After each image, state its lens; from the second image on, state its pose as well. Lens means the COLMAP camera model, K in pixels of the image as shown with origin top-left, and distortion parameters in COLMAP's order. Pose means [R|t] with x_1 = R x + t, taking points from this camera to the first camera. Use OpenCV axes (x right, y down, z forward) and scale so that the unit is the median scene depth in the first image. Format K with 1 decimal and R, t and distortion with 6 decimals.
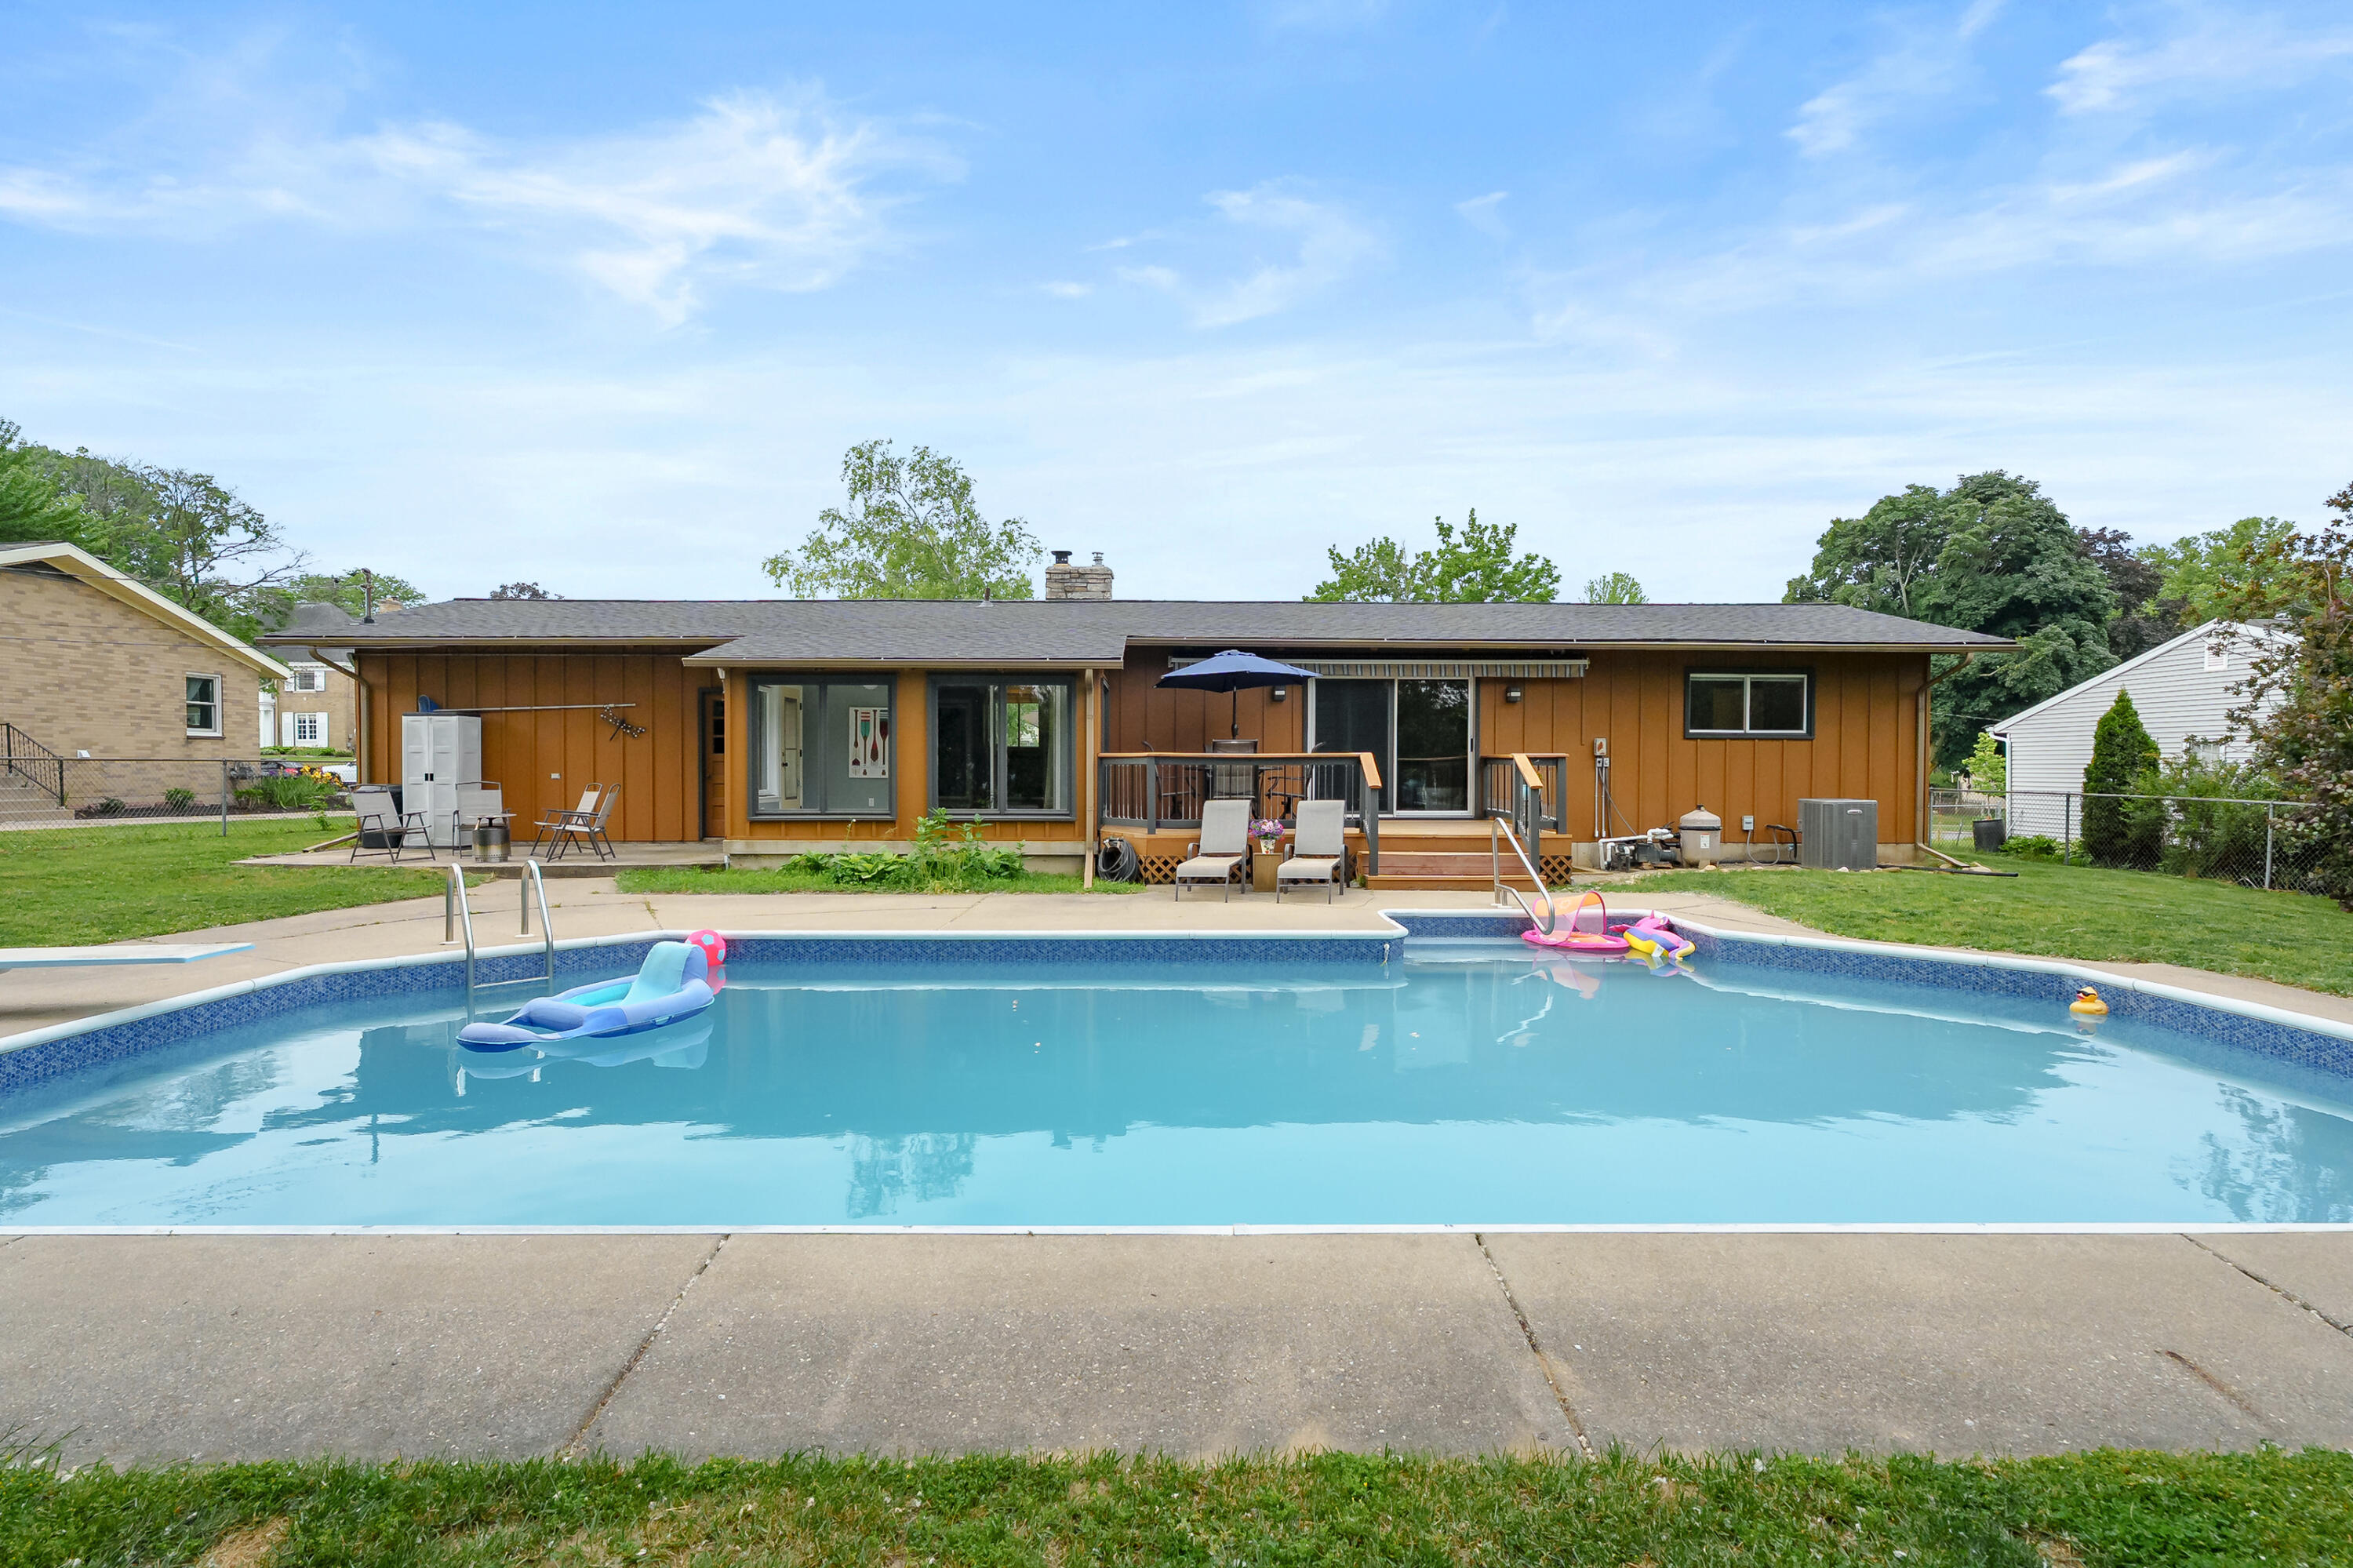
lens RADIAL K [[1094.9, 0, 1181.5], [0, 1094.9, 797.4], [0, 0, 1]] dist [-0.011470, -0.000024]
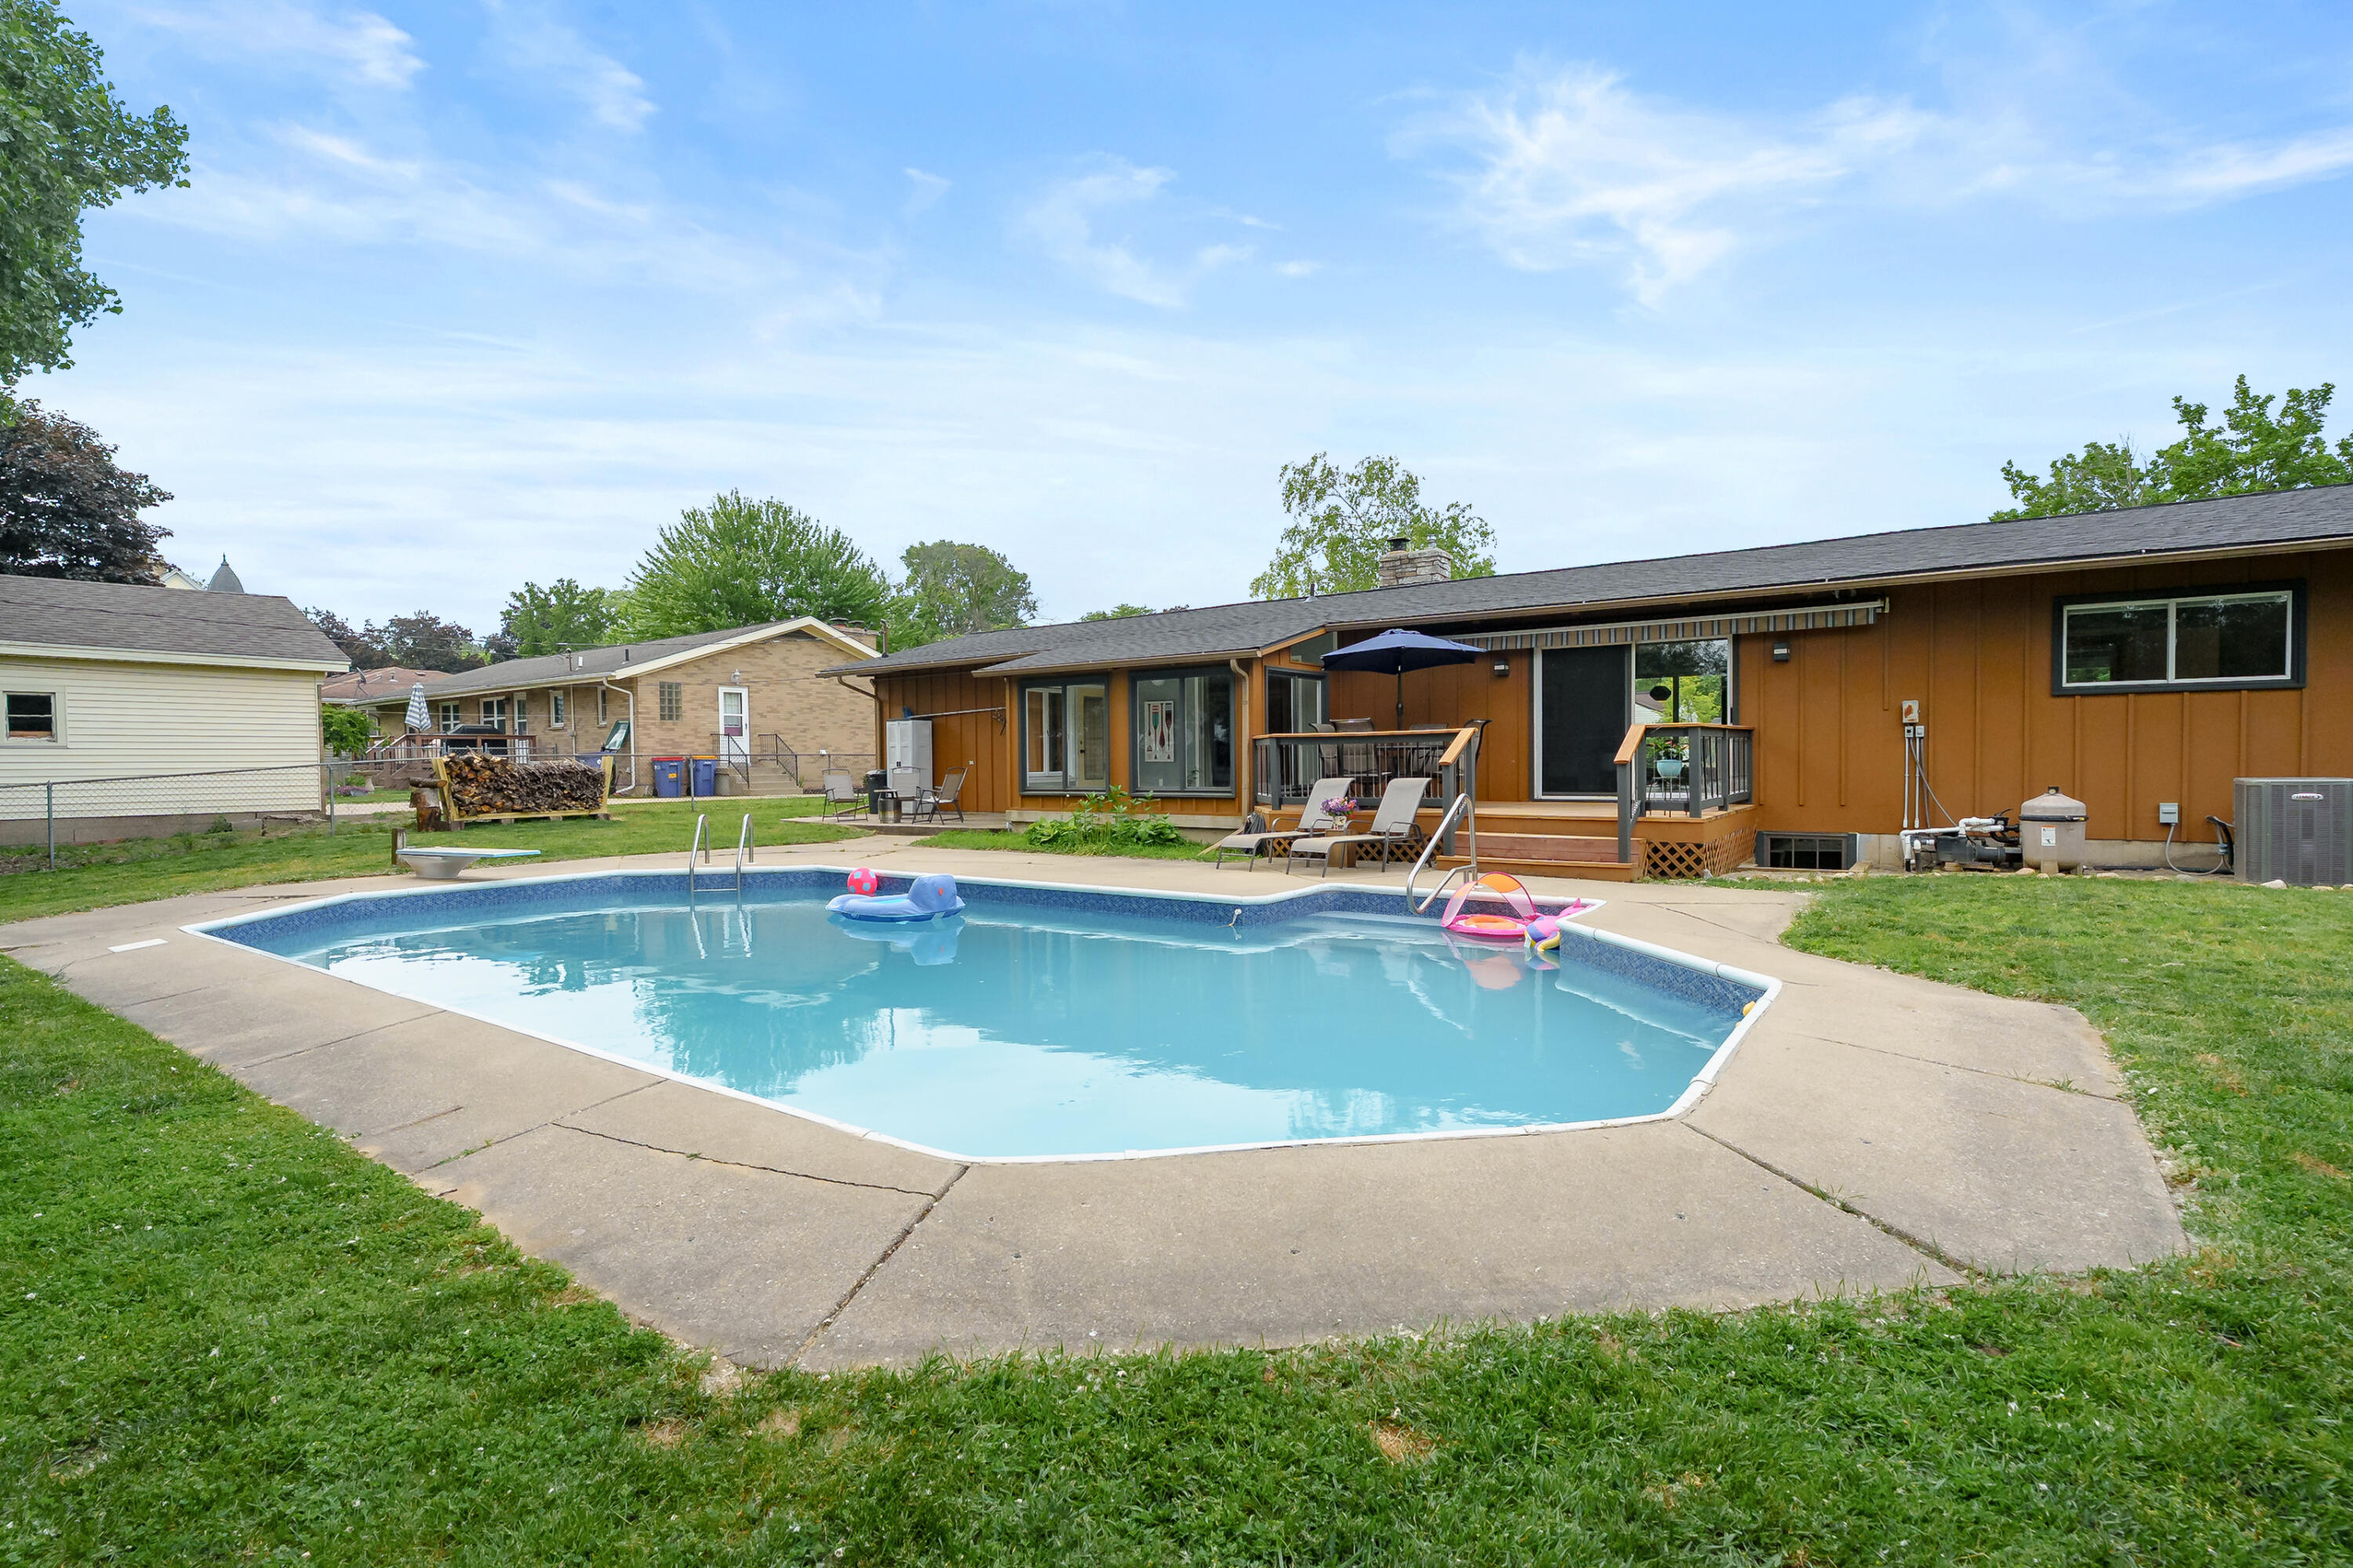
lens RADIAL K [[1107.5, 0, 1169.8], [0, 1107.5, 778.8], [0, 0, 1]] dist [-0.004153, 0.000727]
pose [[0.797337, -0.001285, -0.603533, 0.445319], [-0.003731, 0.999968, -0.007057, 0.008926], [0.603522, 0.007879, 0.797307, 0.059700]]
